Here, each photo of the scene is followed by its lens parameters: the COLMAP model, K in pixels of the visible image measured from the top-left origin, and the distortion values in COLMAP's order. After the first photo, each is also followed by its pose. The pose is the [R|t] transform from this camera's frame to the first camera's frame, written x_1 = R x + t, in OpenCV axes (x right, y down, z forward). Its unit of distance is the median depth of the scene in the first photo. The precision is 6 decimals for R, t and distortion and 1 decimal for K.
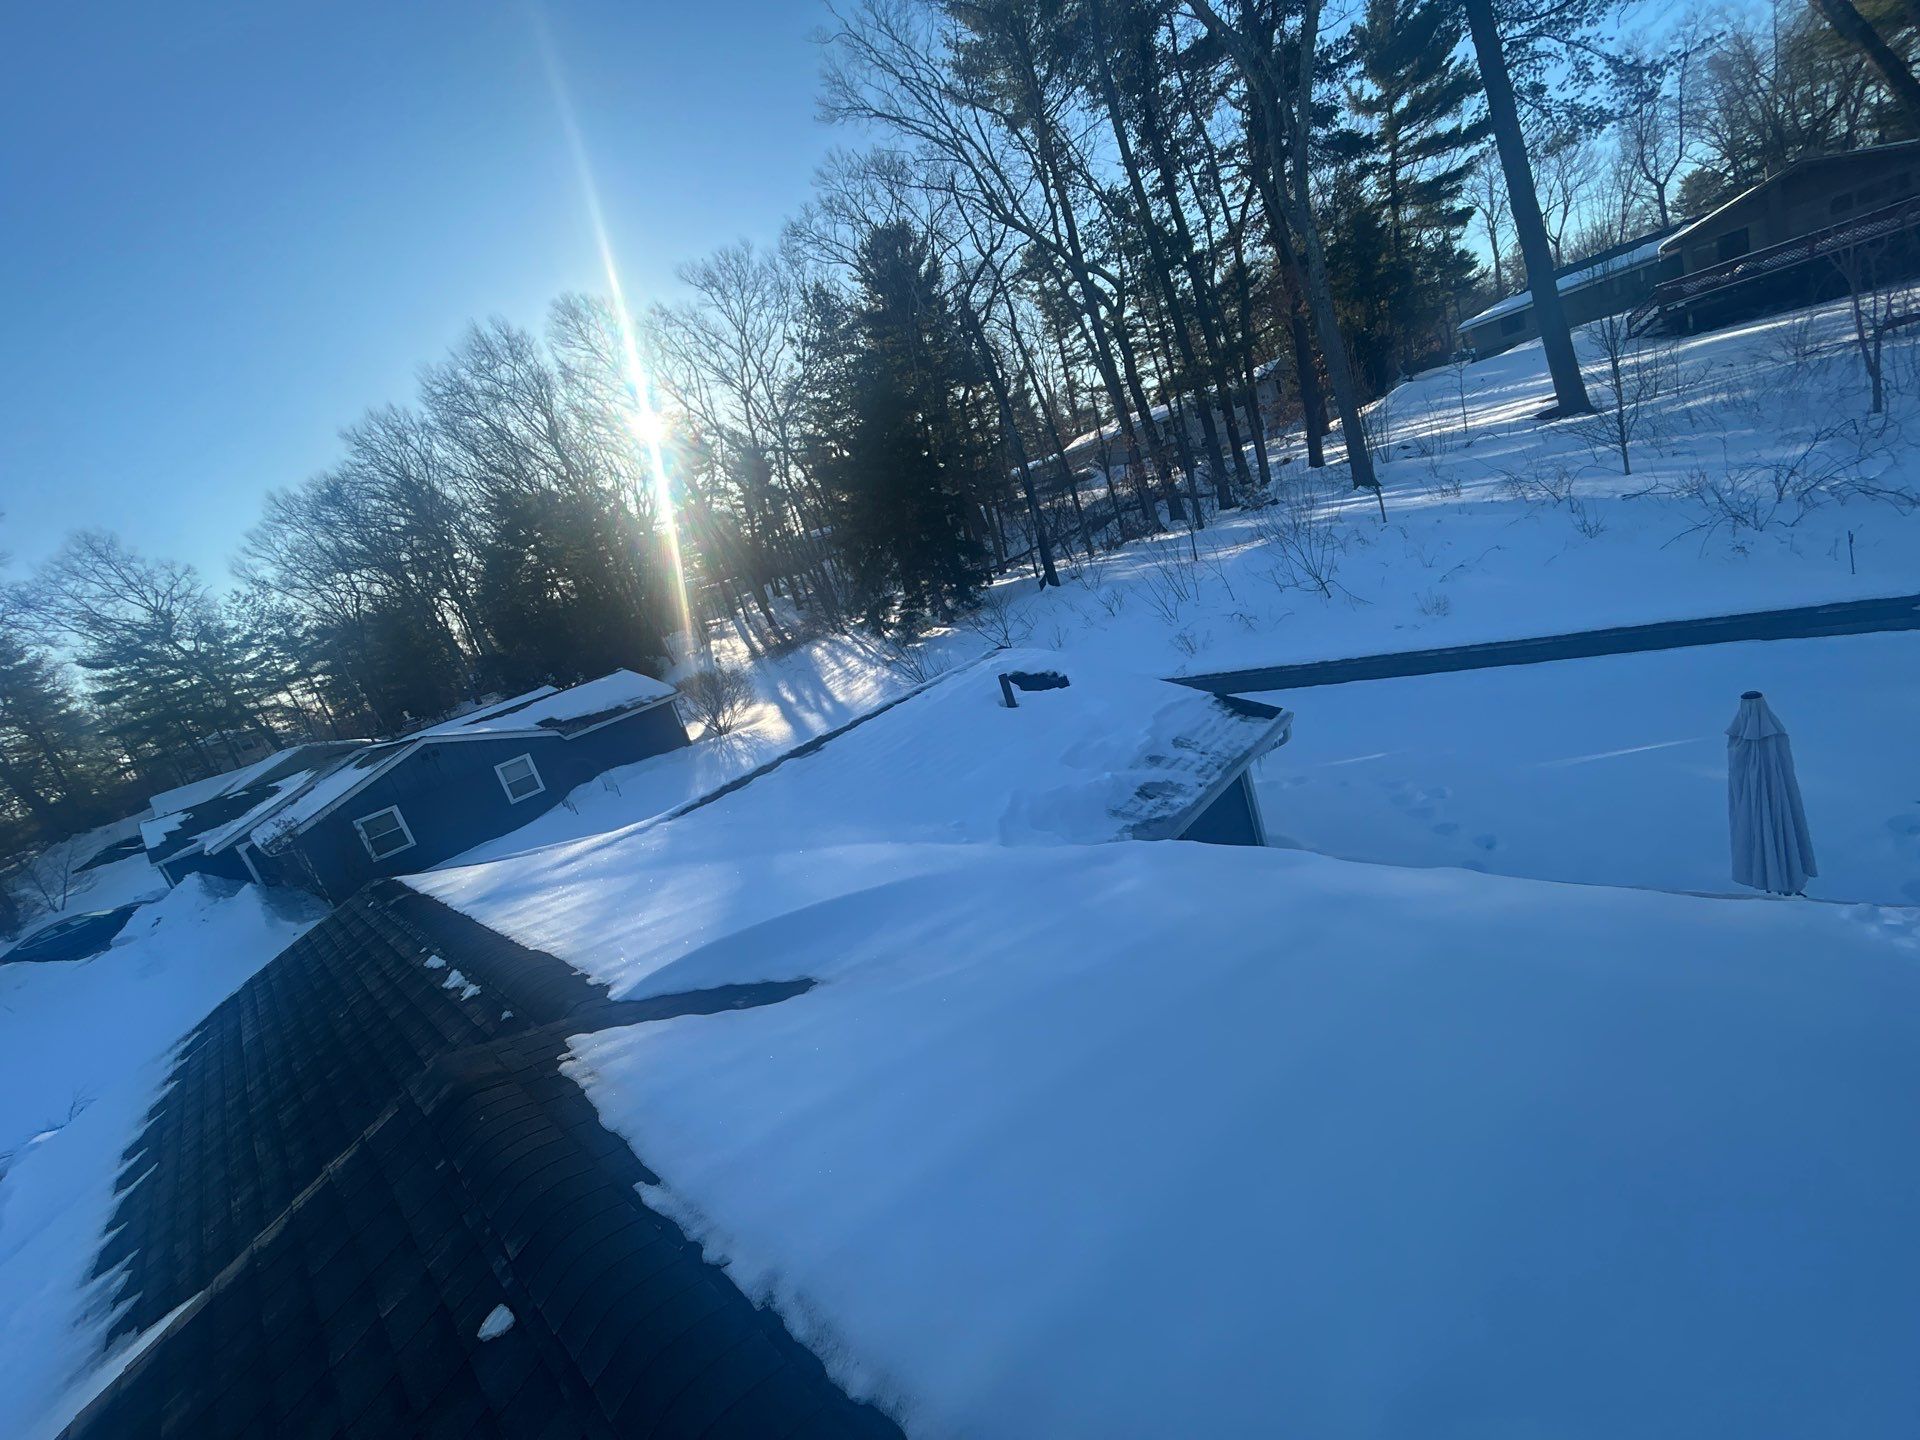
lens RADIAL K [[772.6, 0, 957.6], [0, 772.6, 714.5], [0, 0, 1]] dist [-0.002555, -0.000170]
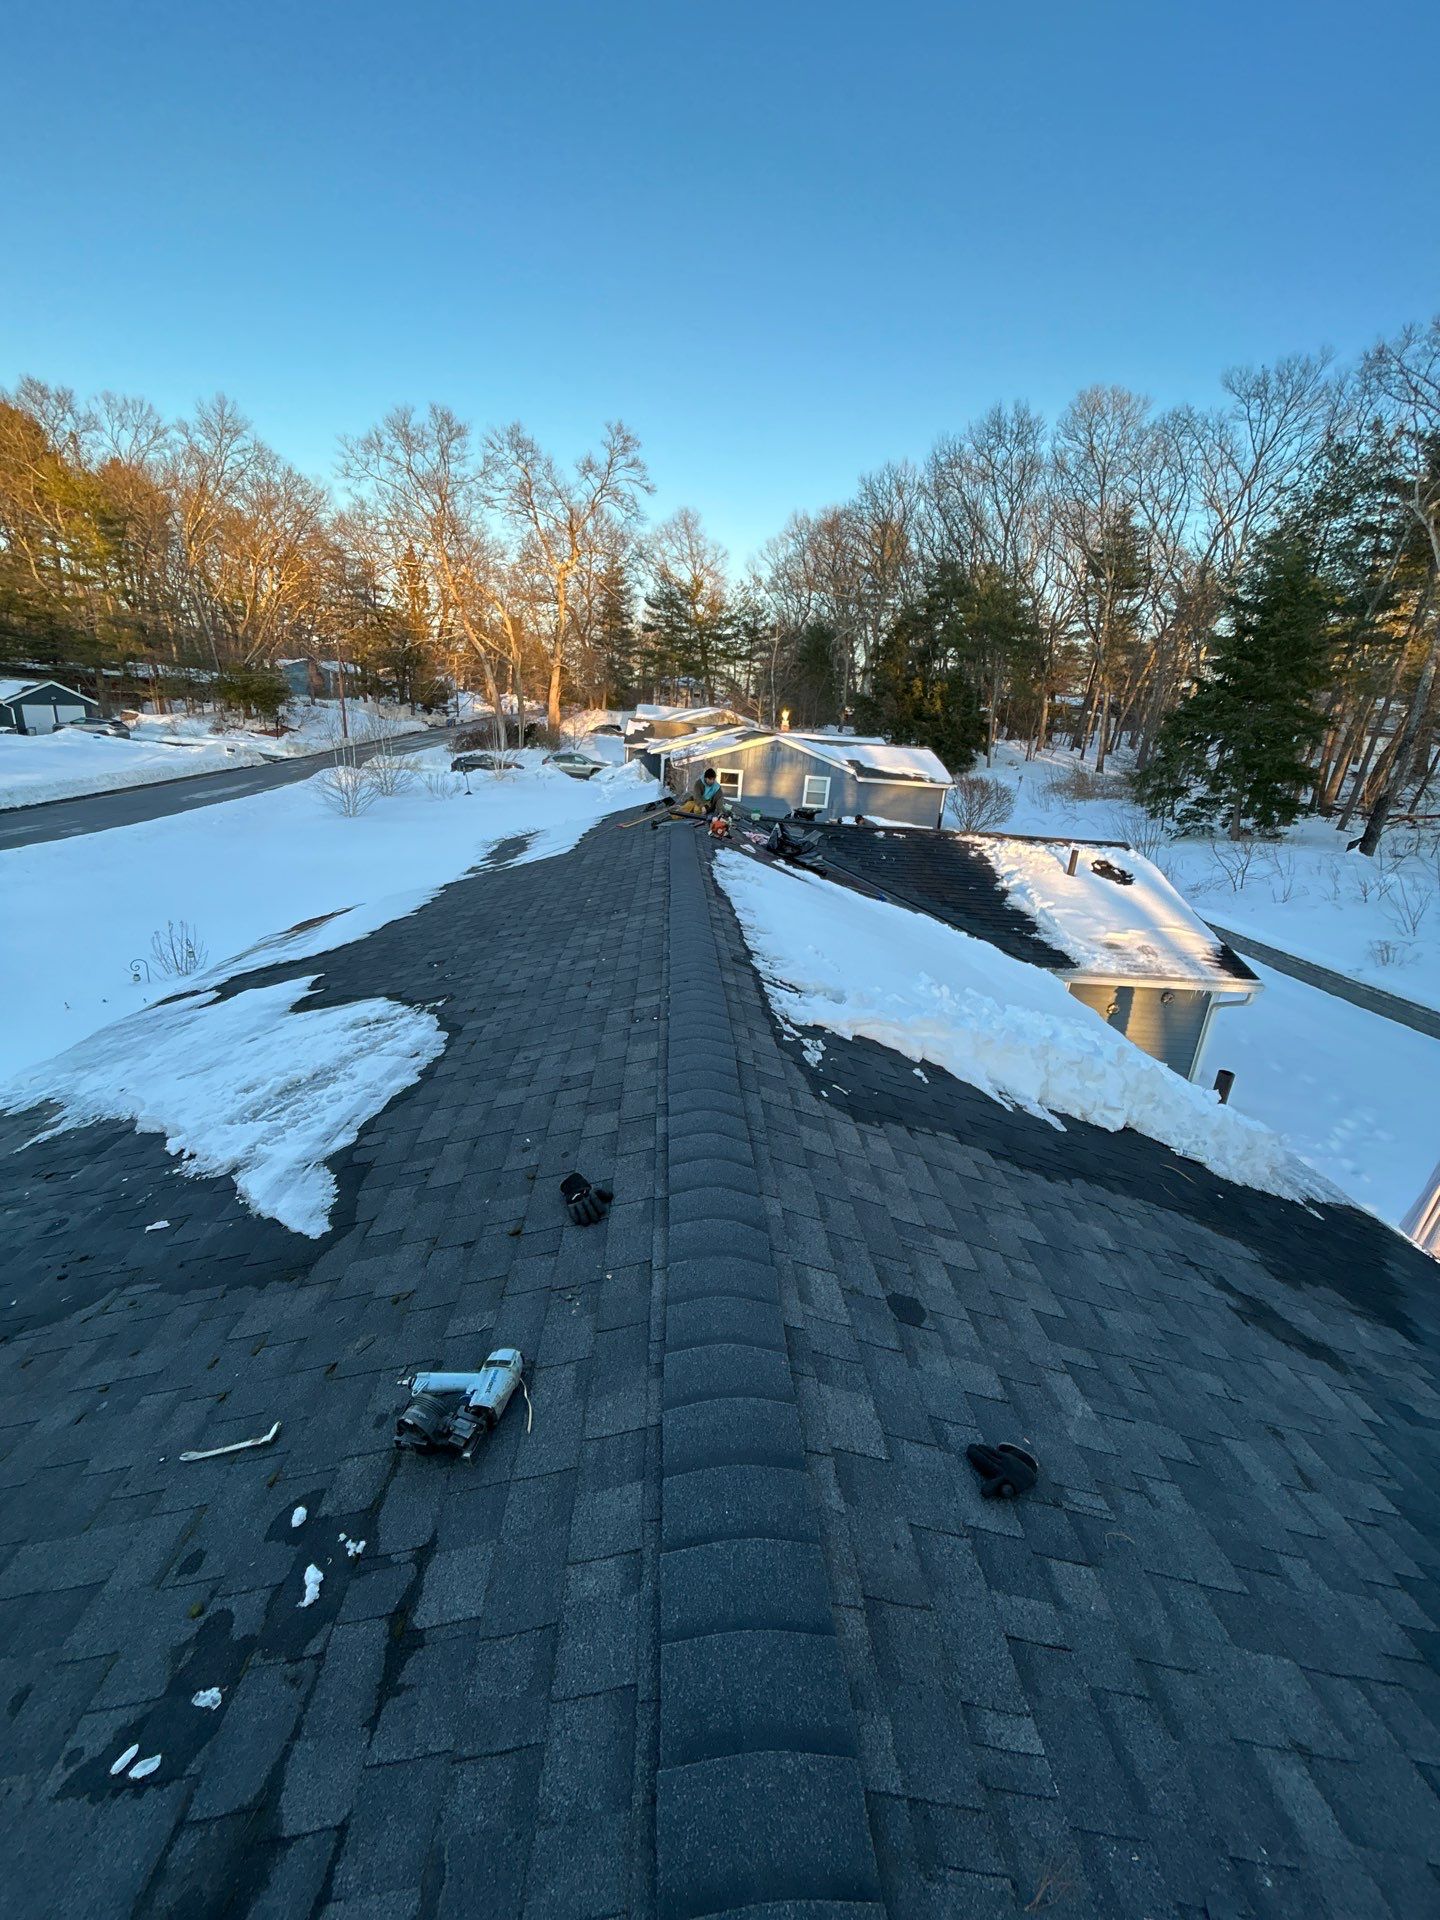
lens RADIAL K [[772.6, 0, 708.7], [0, 772.6, 949.5], [0, 0, 1]] dist [-0.002555, -0.000170]
pose [[0.660794, 0.534191, -0.527249, 0.065942], [-0.439272, 0.844839, 0.305429, -0.005430], [0.608597, 0.029780, 0.792920, -0.069787]]
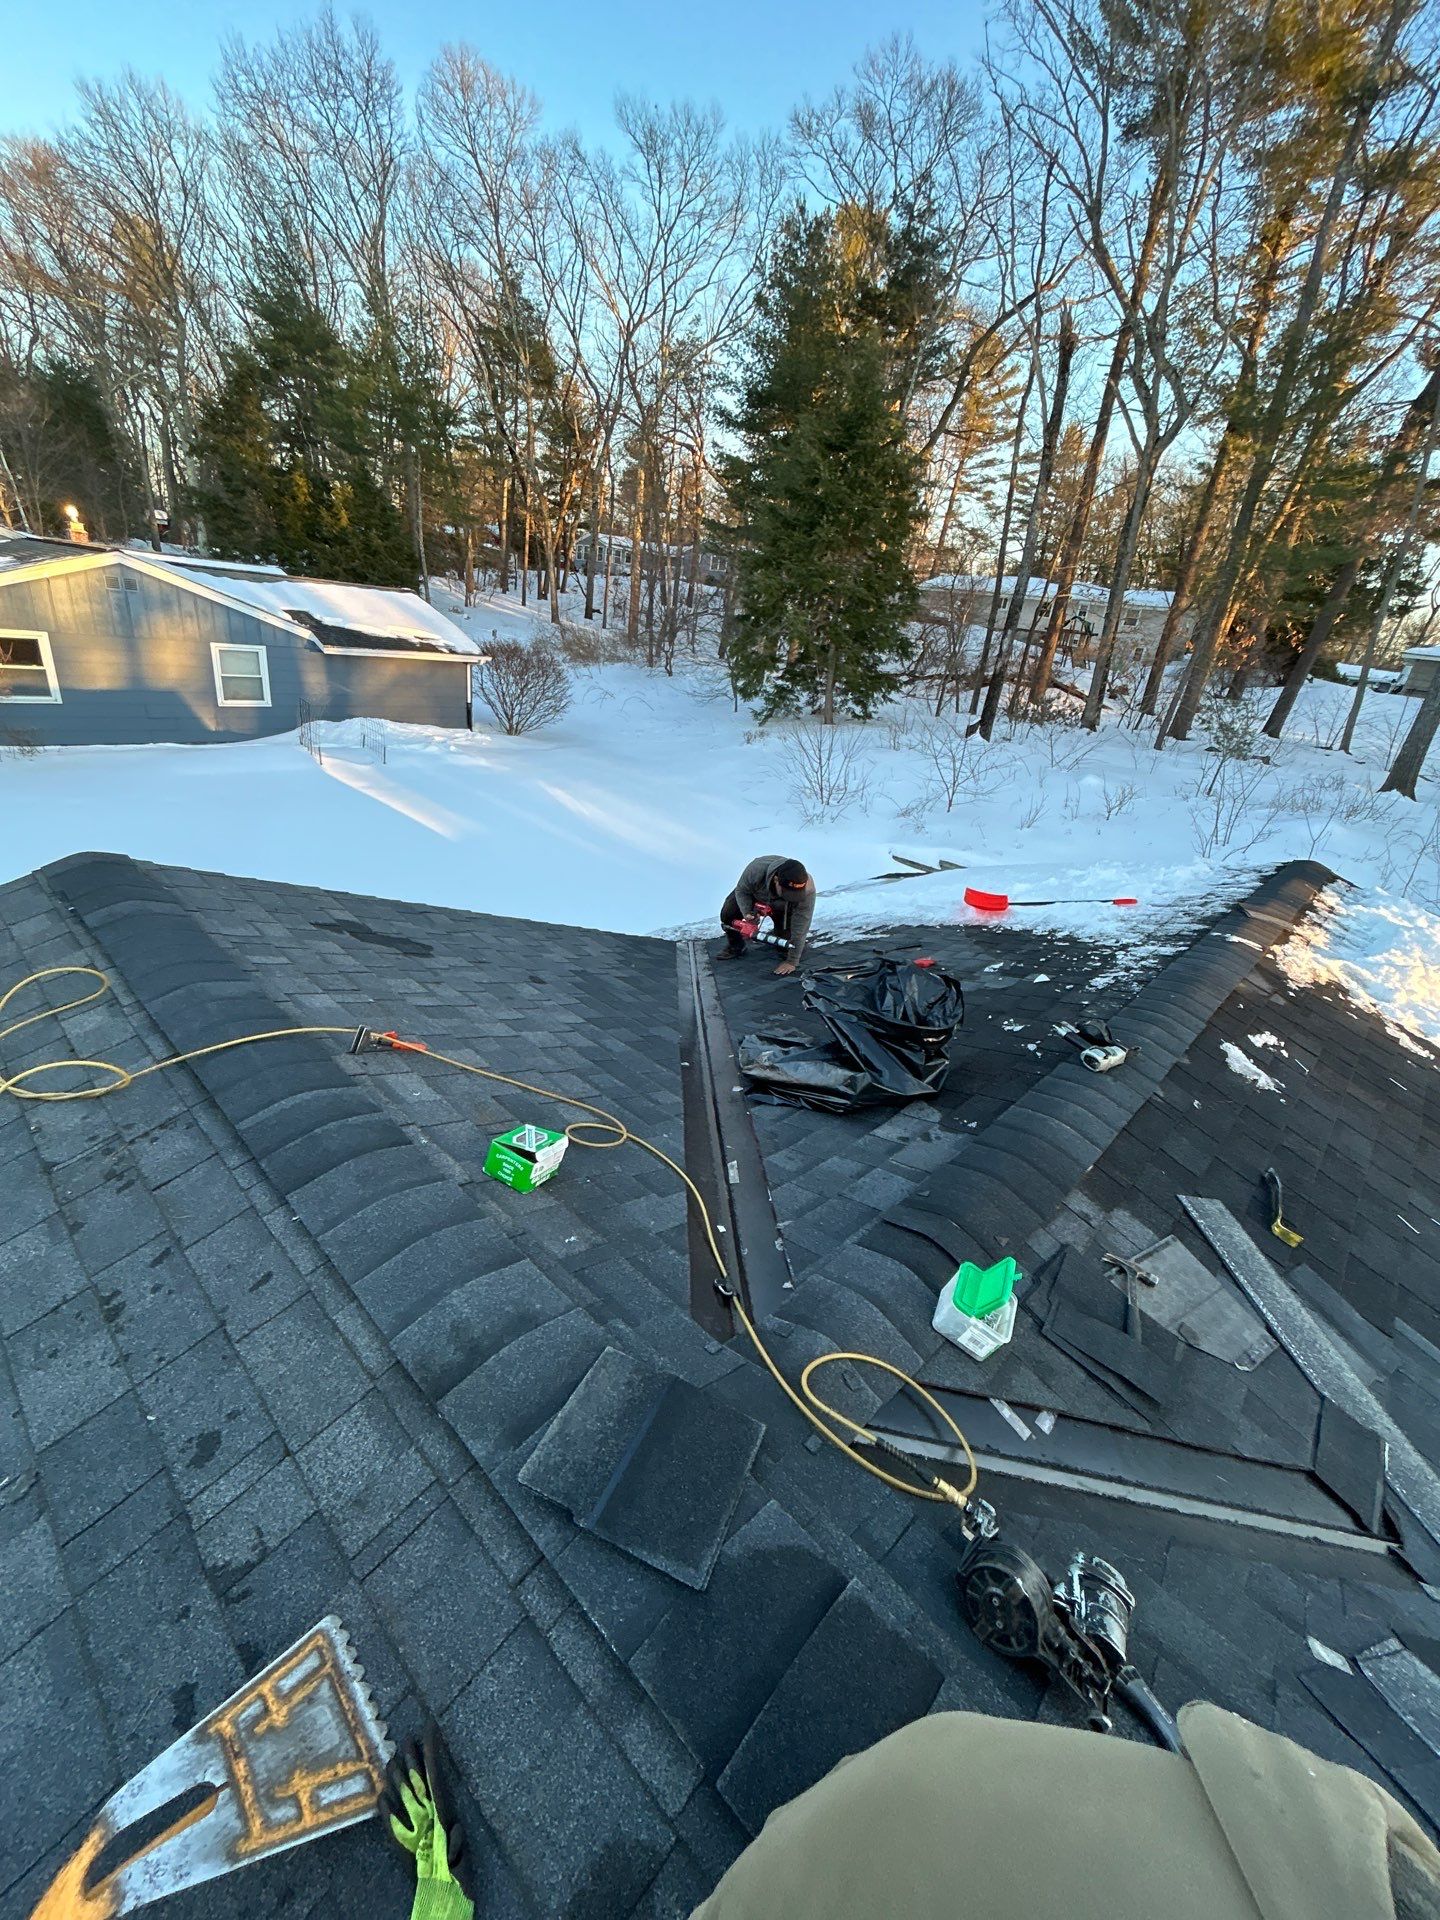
lens RADIAL K [[772.6, 0, 722.1], [0, 772.6, 957.6], [0, 0, 1]] dist [-0.002555, -0.000170]
pose [[0.908368, 0.380730, 0.172951, -0.074805], [-0.406226, 0.901560, 0.148898, 0.012535], [-0.099236, -0.205512, 0.973610, 0.085483]]
